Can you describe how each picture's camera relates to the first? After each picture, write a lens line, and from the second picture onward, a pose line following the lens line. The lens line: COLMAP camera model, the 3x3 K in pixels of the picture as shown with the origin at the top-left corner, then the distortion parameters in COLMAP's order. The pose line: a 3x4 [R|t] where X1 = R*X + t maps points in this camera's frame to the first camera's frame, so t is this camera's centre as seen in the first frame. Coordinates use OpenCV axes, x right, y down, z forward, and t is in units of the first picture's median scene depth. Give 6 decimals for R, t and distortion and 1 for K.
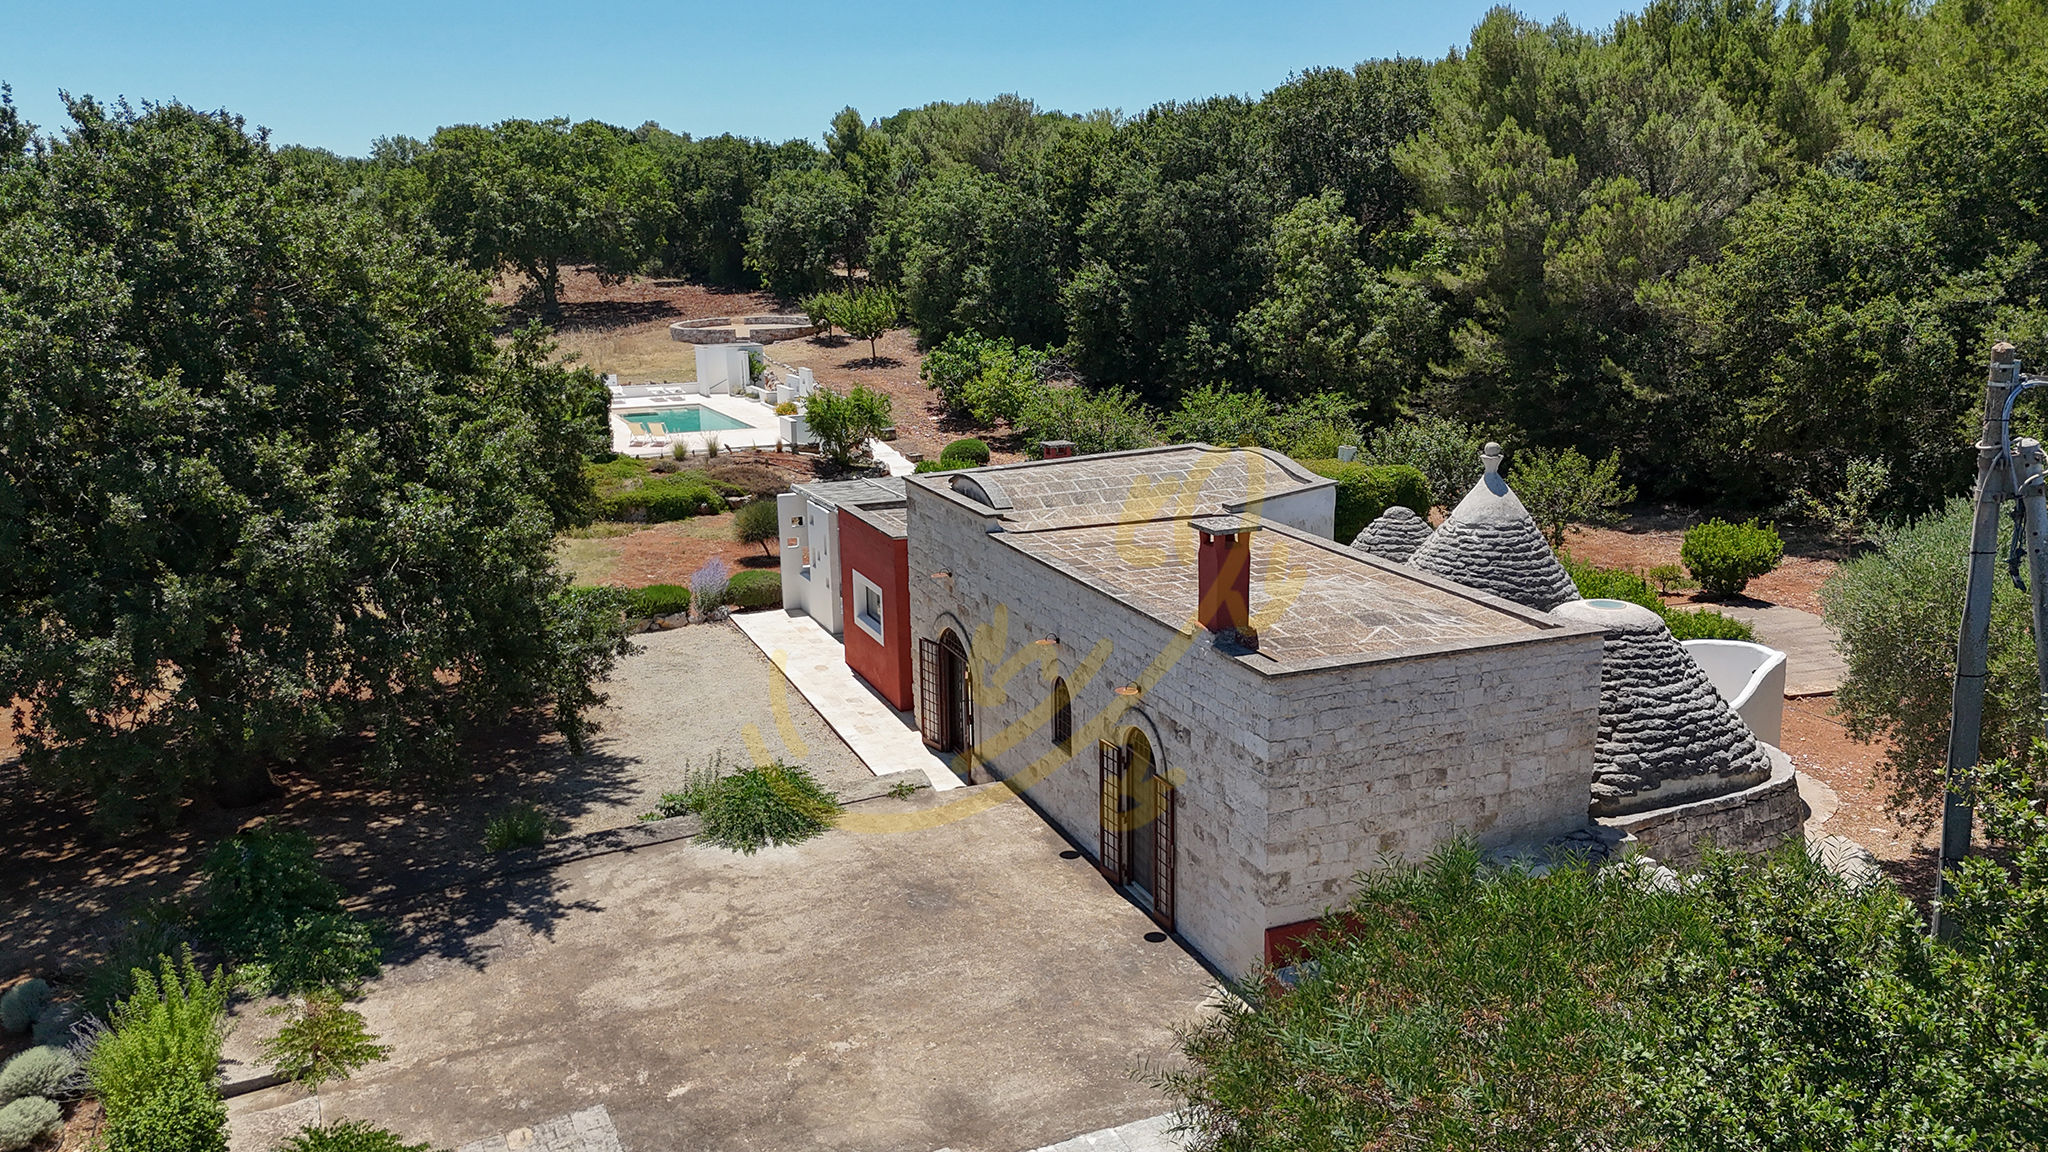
lens RADIAL K [[1544.4, 0, 1033.5], [0, 1544.4, 562.4], [0, 0, 1]] dist [0.093687, -0.134896]
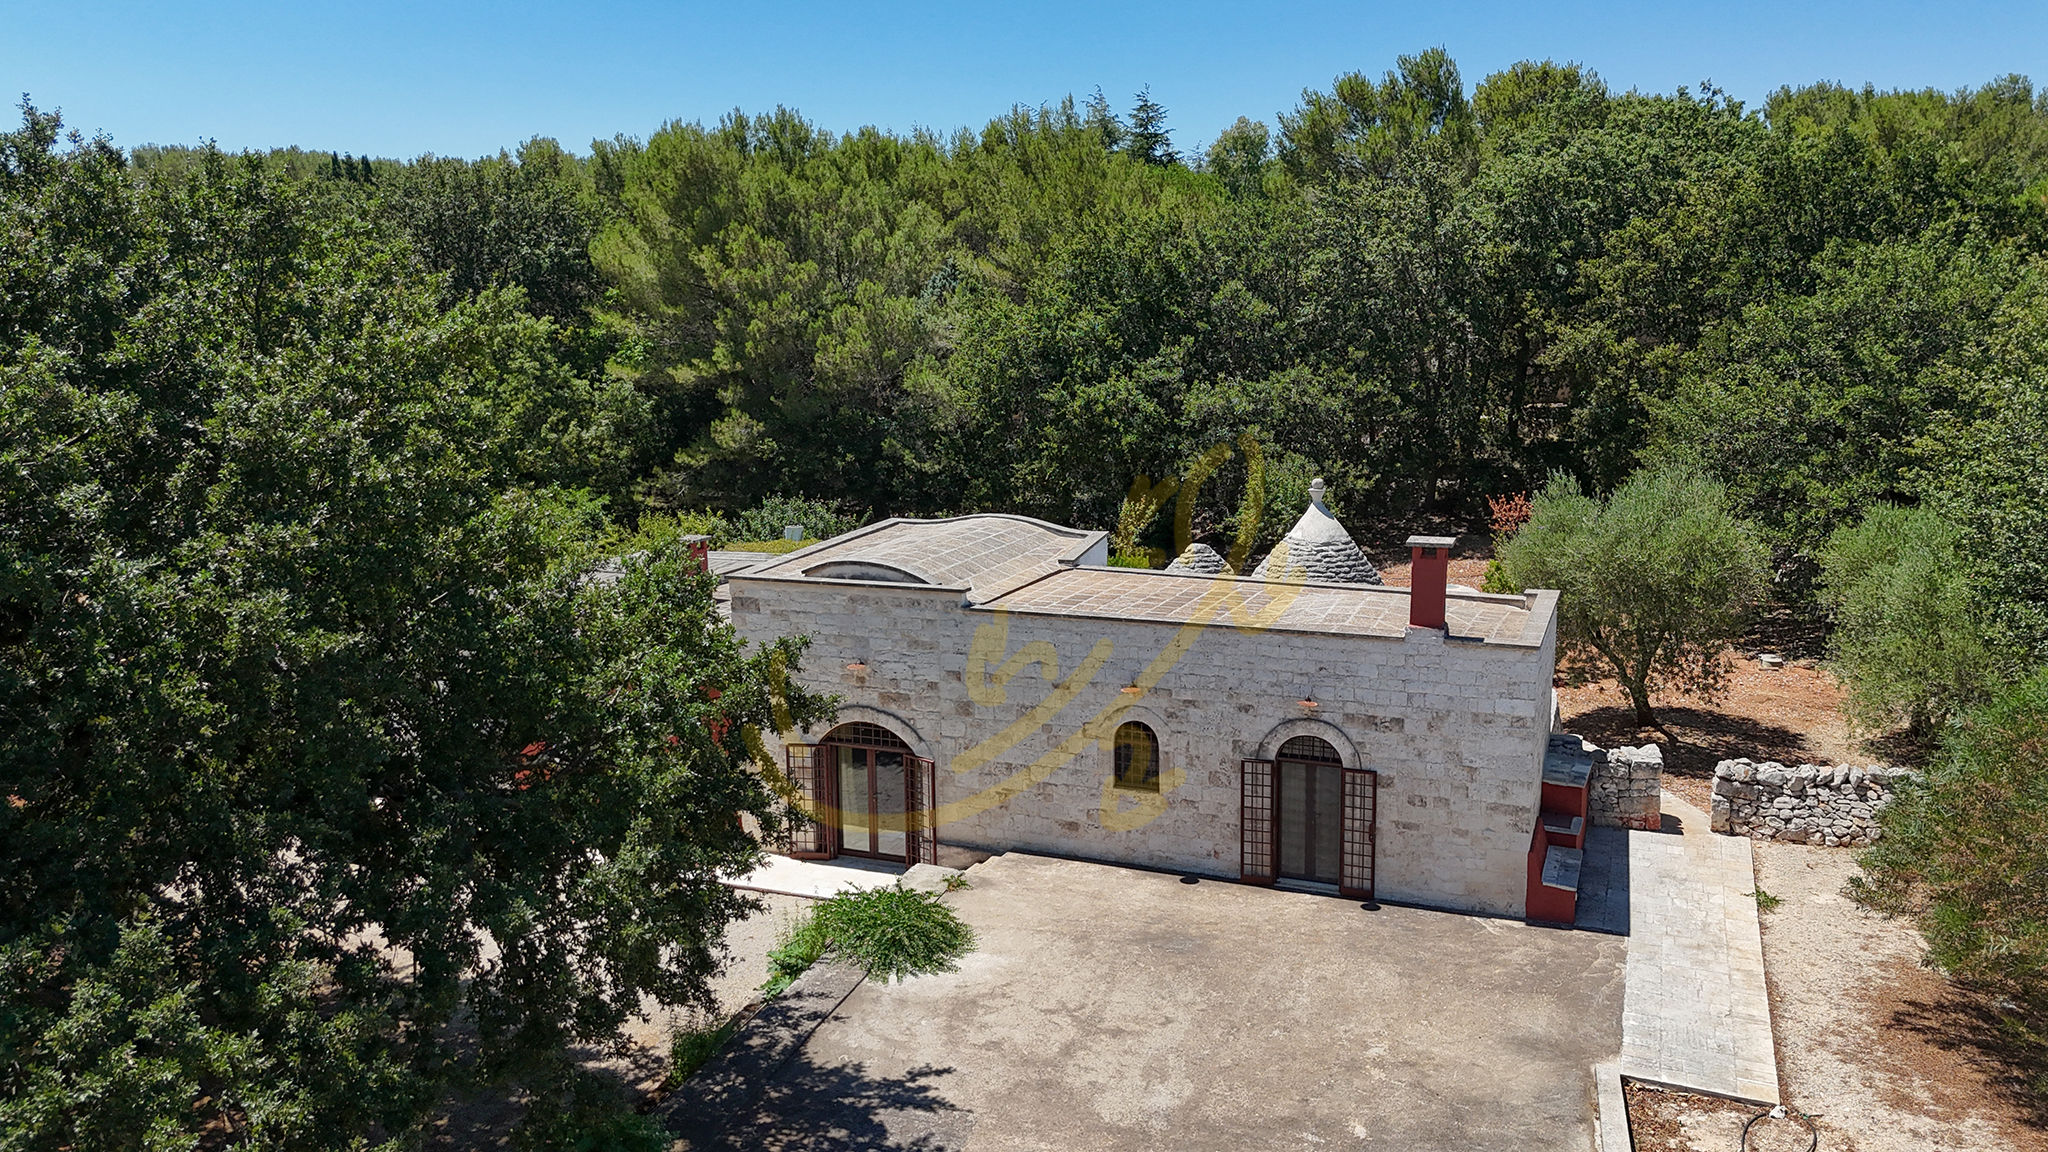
lens RADIAL K [[1544.4, 0, 1033.5], [0, 1544.4, 562.4], [0, 0, 1]] dist [0.093687, -0.134896]
pose [[0.683314, -0.105591, 0.722449, -0.570085], [0.153962, 0.988076, -0.001207, -0.031929], [-0.713707, 0.112054, 0.691423, 0.215281]]
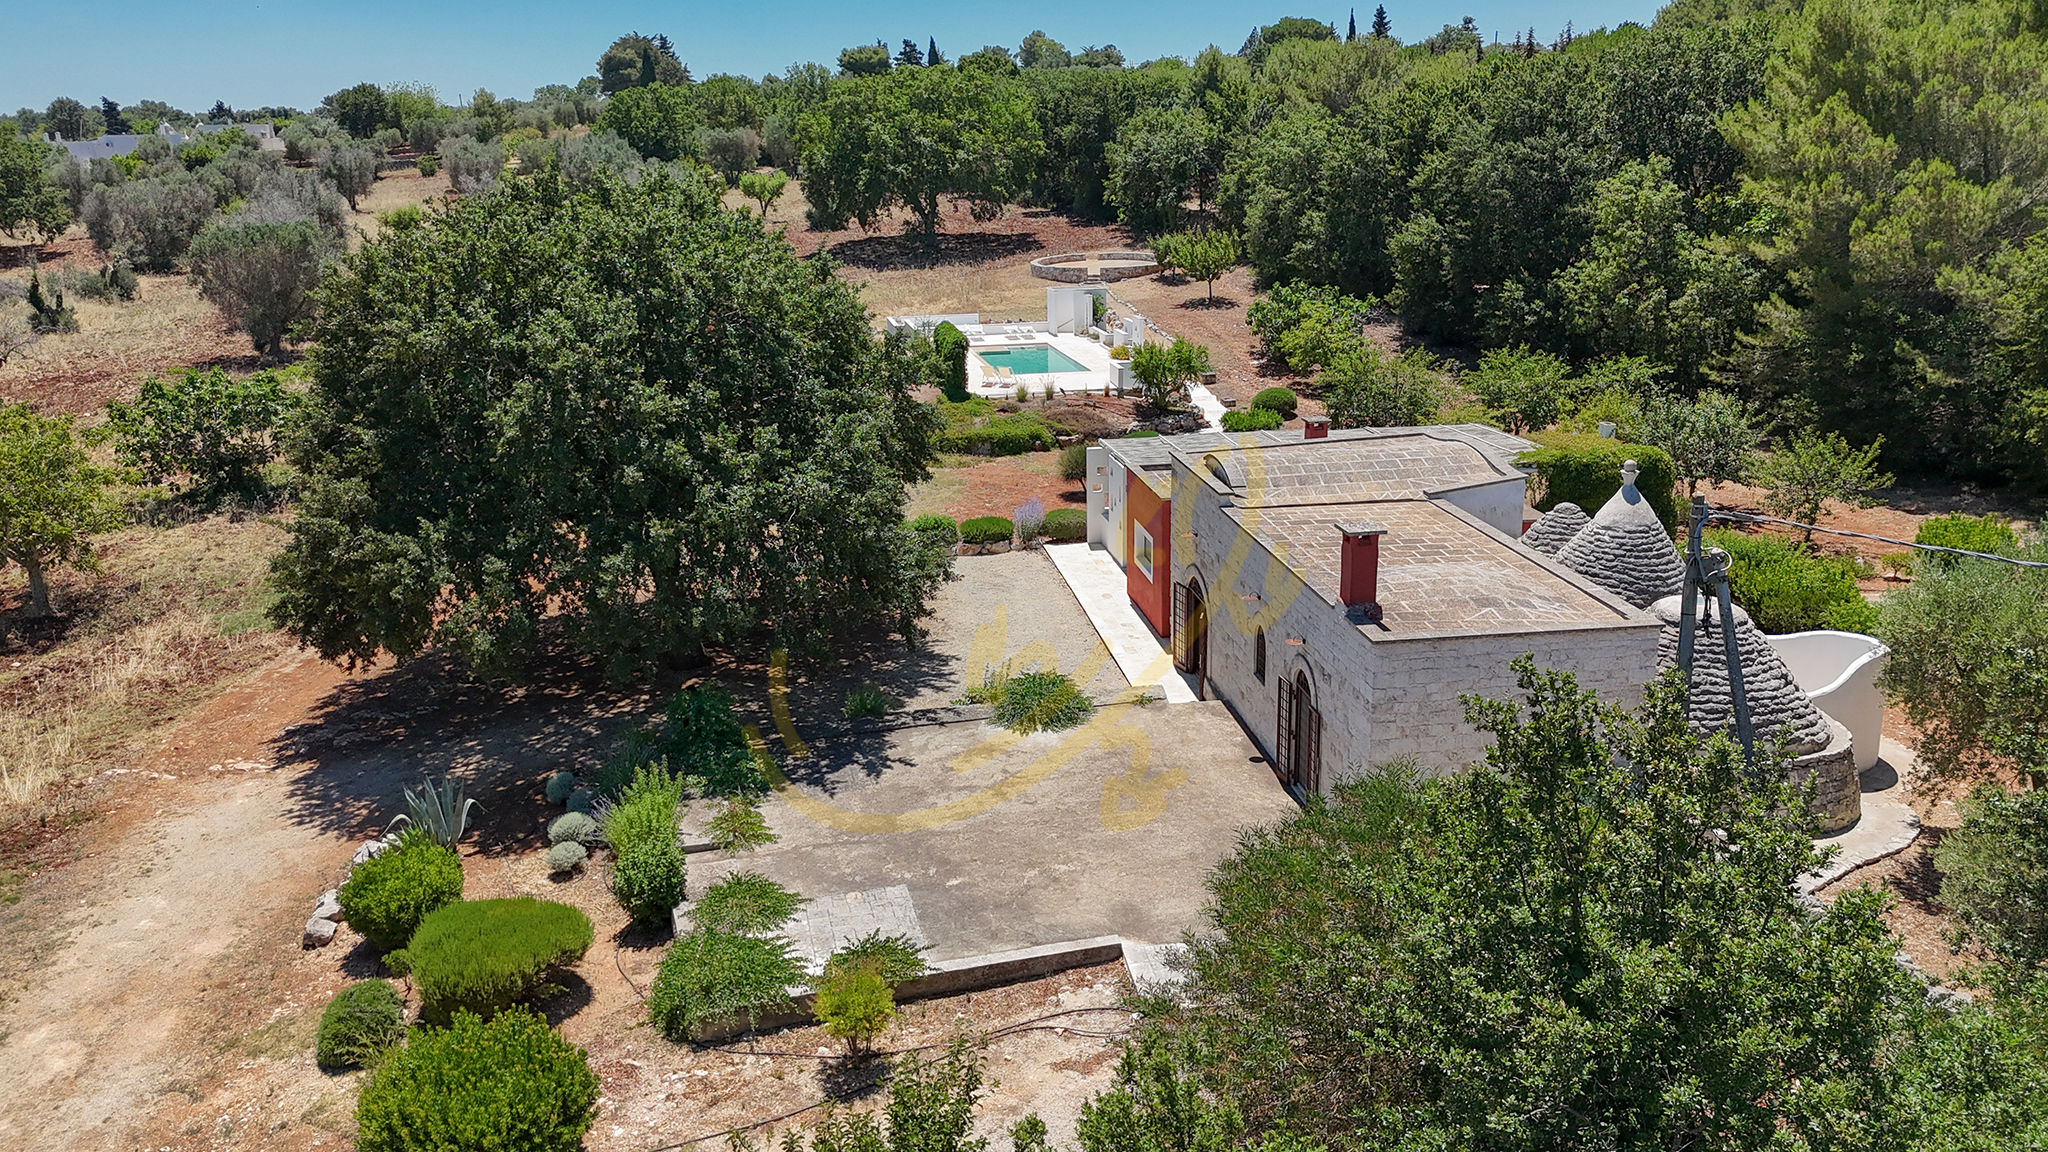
lens RADIAL K [[1544.4, 0, 1033.5], [0, 1544.4, 562.4], [0, 0, 1]] dist [0.093687, -0.134896]
pose [[0.971978, 0.065429, -0.225784, 0.089977], [-0.051583, 0.996439, 0.066693, -0.041139], [0.229343, -0.053178, 0.971892, -0.231398]]
